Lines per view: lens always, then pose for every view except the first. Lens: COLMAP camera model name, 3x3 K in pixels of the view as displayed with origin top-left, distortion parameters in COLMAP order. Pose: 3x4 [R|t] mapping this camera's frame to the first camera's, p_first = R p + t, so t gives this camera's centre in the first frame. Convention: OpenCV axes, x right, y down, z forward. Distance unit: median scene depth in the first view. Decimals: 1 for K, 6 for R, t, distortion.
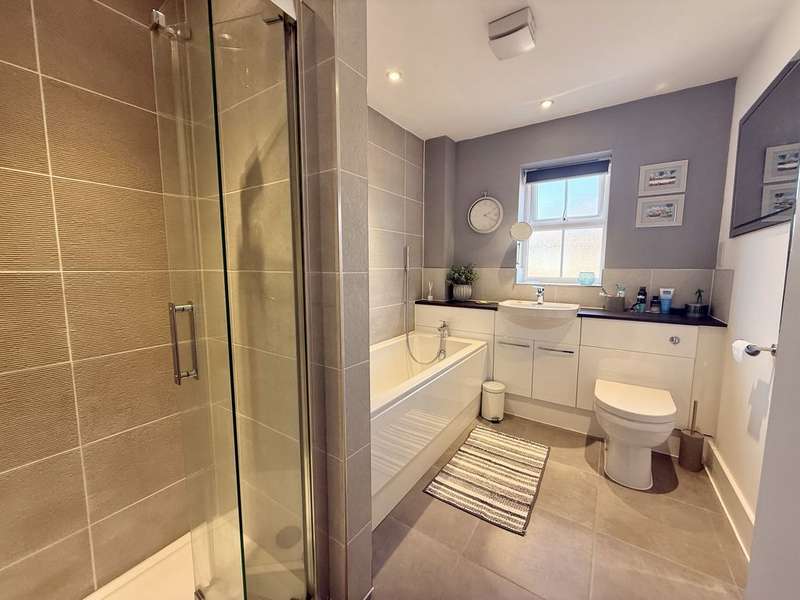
lens RADIAL K [[317.0, 0, 401.8], [0, 317.0, 300.6], [0, 0, 1]] dist [-0.000011, 0.000161]
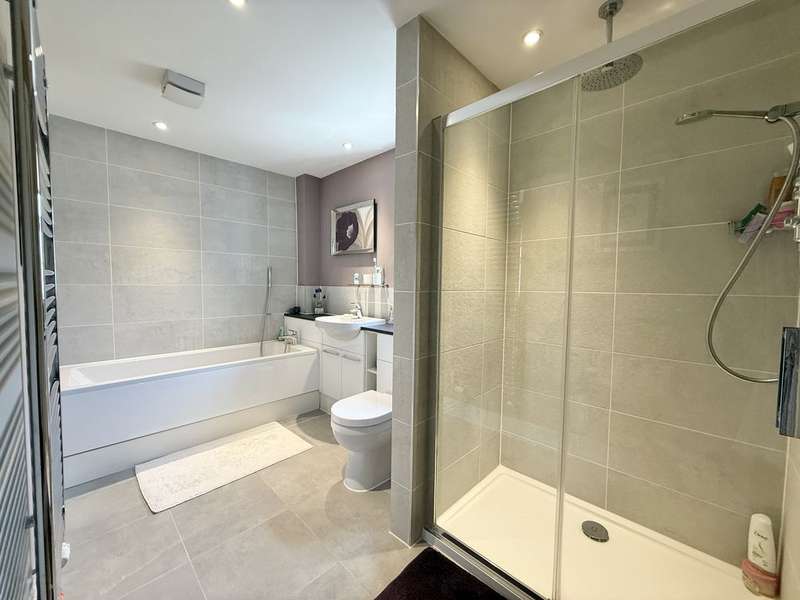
lens RADIAL K [[317.0, 0, 398.8], [0, 317.0, 300.0], [0, 0, 1]] dist [-0.000011, 0.000161]
pose [[0.981581, 0.018745, -0.190124, 0.768233], [-0.029984, 0.997957, -0.056411, 0.006311], [0.188678, 0.061073, 0.980138, -0.070881]]
